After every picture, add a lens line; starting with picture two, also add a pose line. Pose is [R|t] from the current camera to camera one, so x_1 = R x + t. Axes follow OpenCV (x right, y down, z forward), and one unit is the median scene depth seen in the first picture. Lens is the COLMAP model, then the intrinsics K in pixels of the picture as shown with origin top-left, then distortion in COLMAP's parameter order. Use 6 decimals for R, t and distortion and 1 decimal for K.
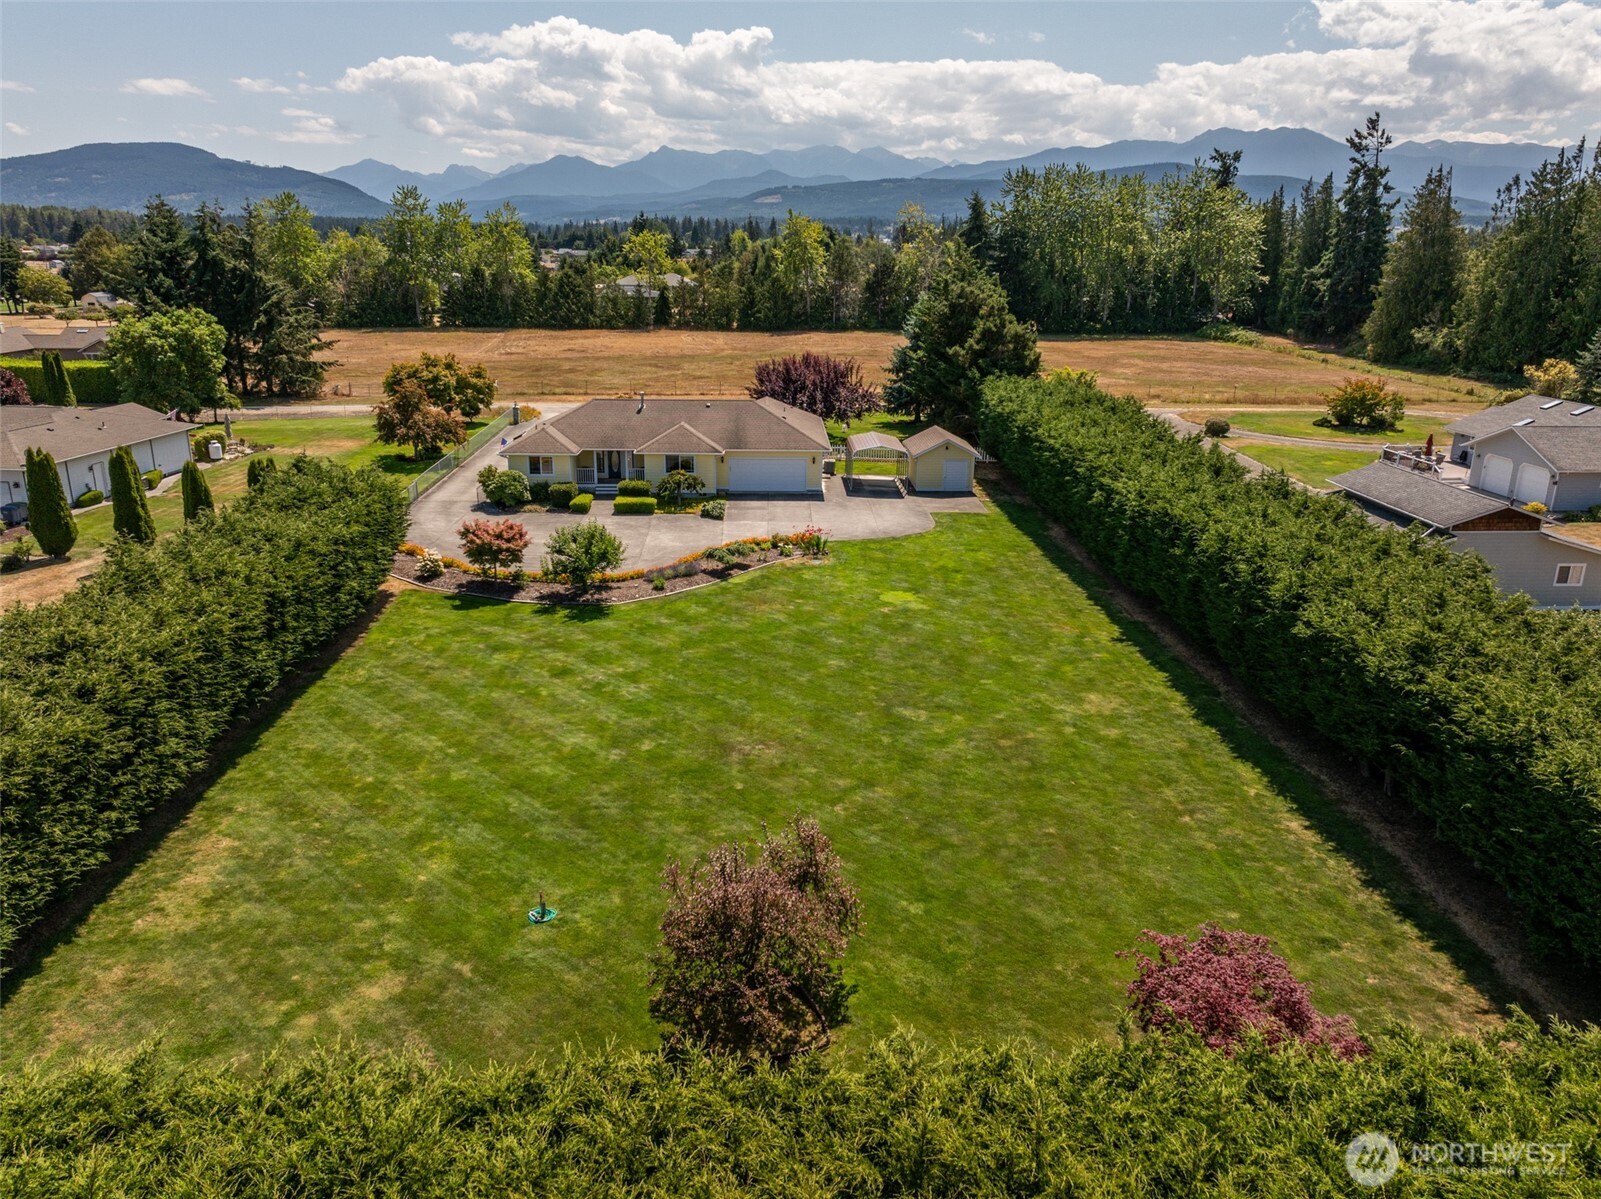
lens RADIAL K [[1125.6, 0, 800.0], [0, 1125.6, 596.1], [0, 0, 1]] dist [-0.027486, 0.003585]
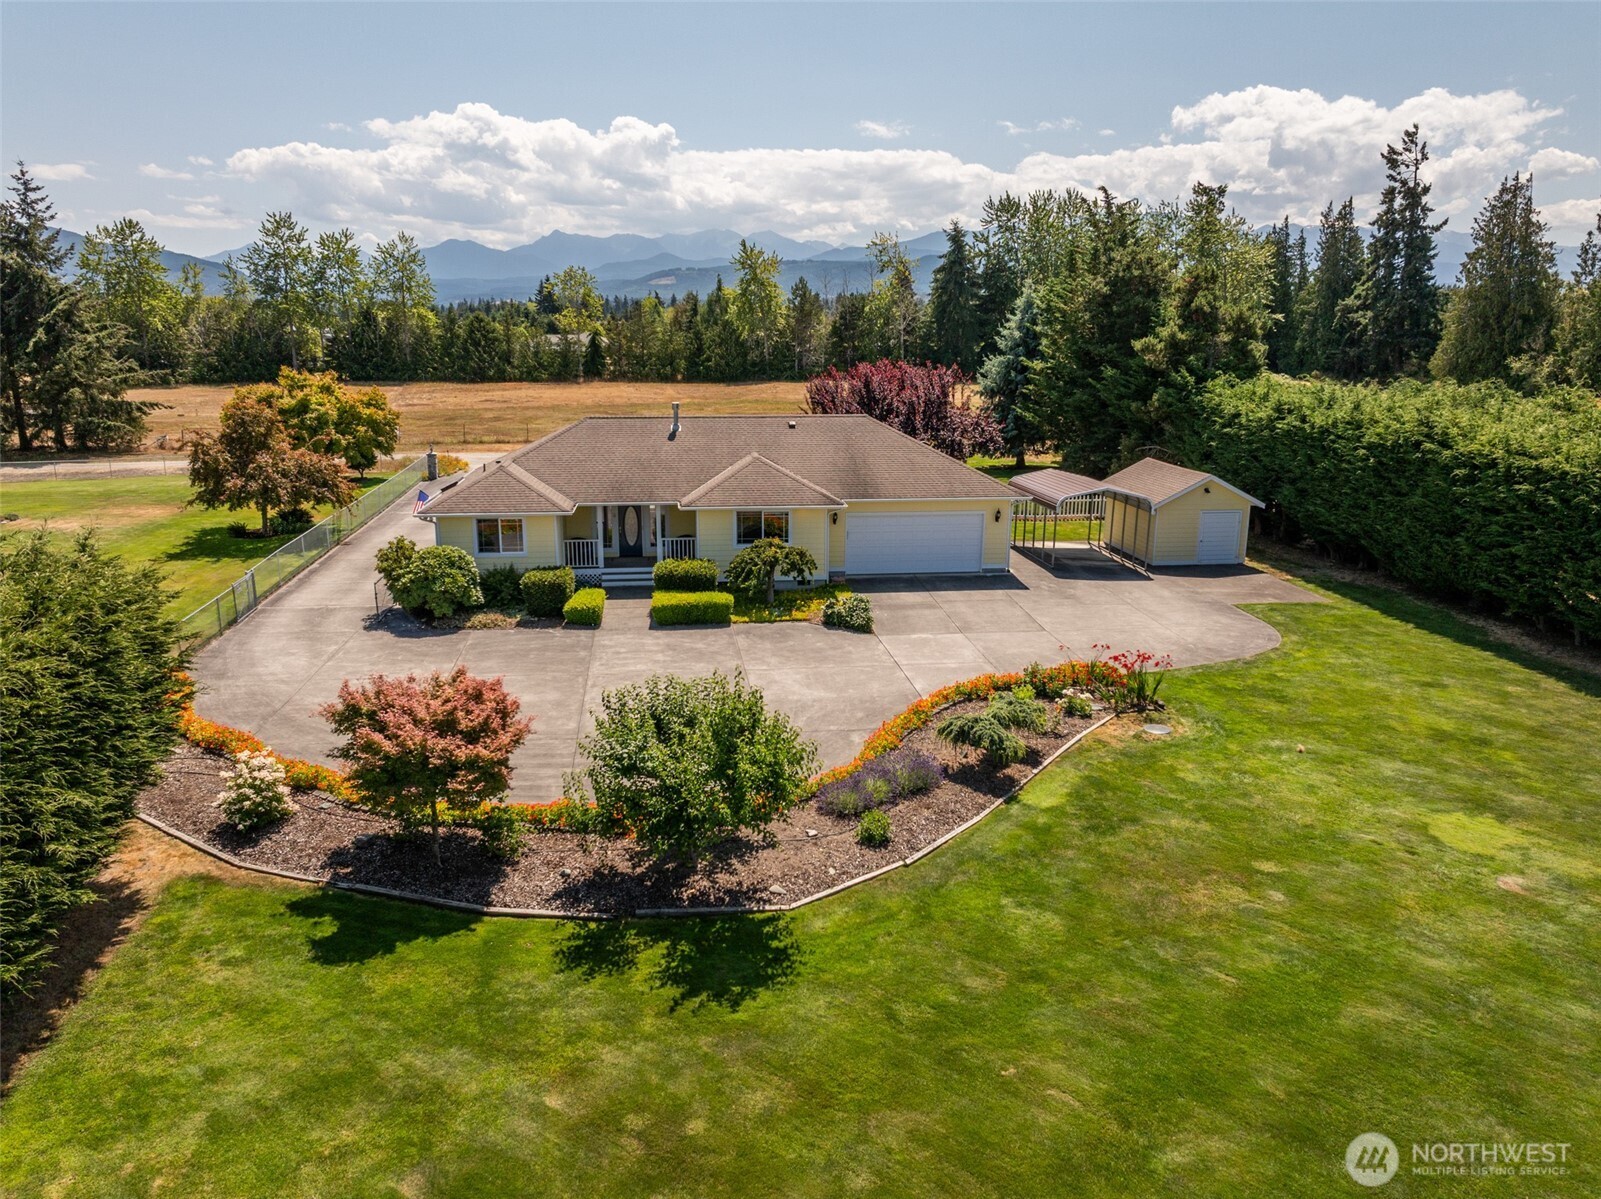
lens RADIAL K [[1125.6, 0, 800.0], [0, 1125.6, 602.2], [0, 0, 1]] dist [-0.027486, 0.003585]
pose [[0.995823, -0.029004, 0.086579, -0.133940], [0.034279, 0.997605, -0.060082, -0.048019], [-0.084629, 0.062799, 0.994432, 0.457965]]
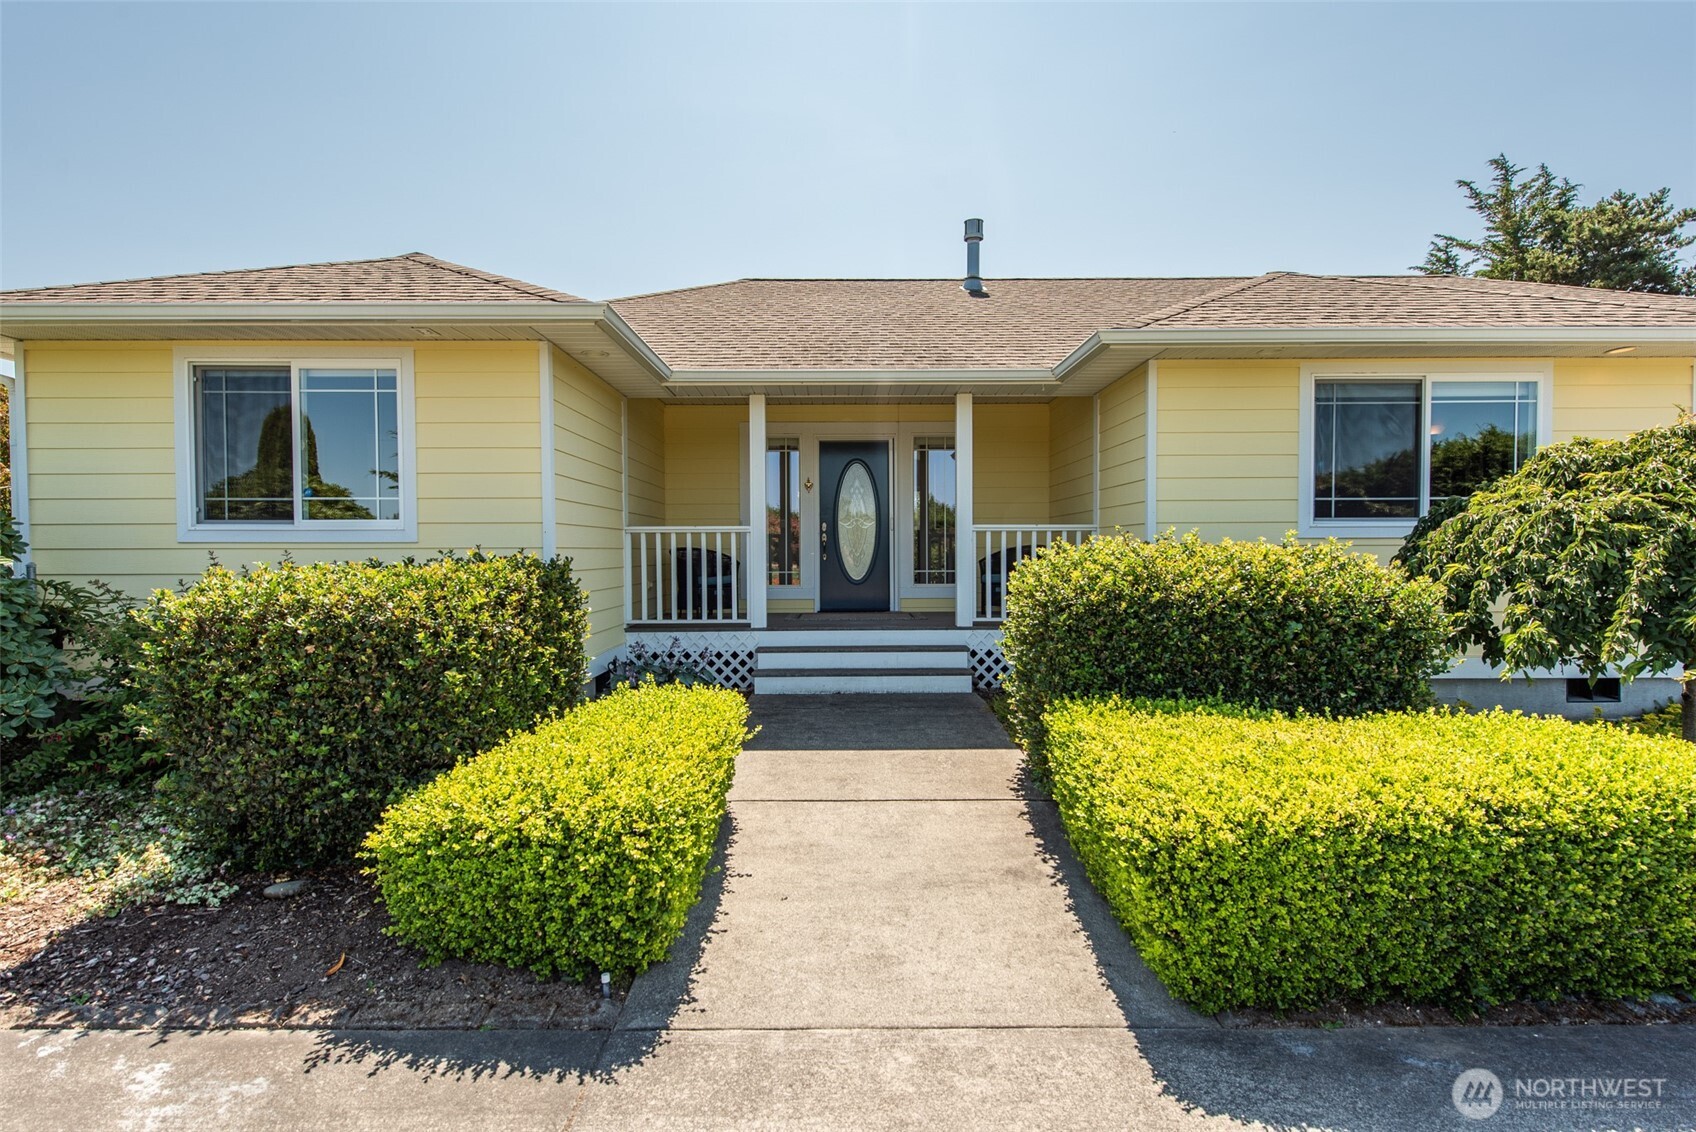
lens RADIAL K [[792.1, 0, 847.2], [0, 792.1, 567.2], [0, 0, 1]] dist [0.001930, 0.000066]
pose [[0.999535, -0.017298, -0.025093, -0.166699], [0.009782, 0.961844, -0.273424, -0.078823], [0.028865, 0.273051, 0.961566, 0.896595]]
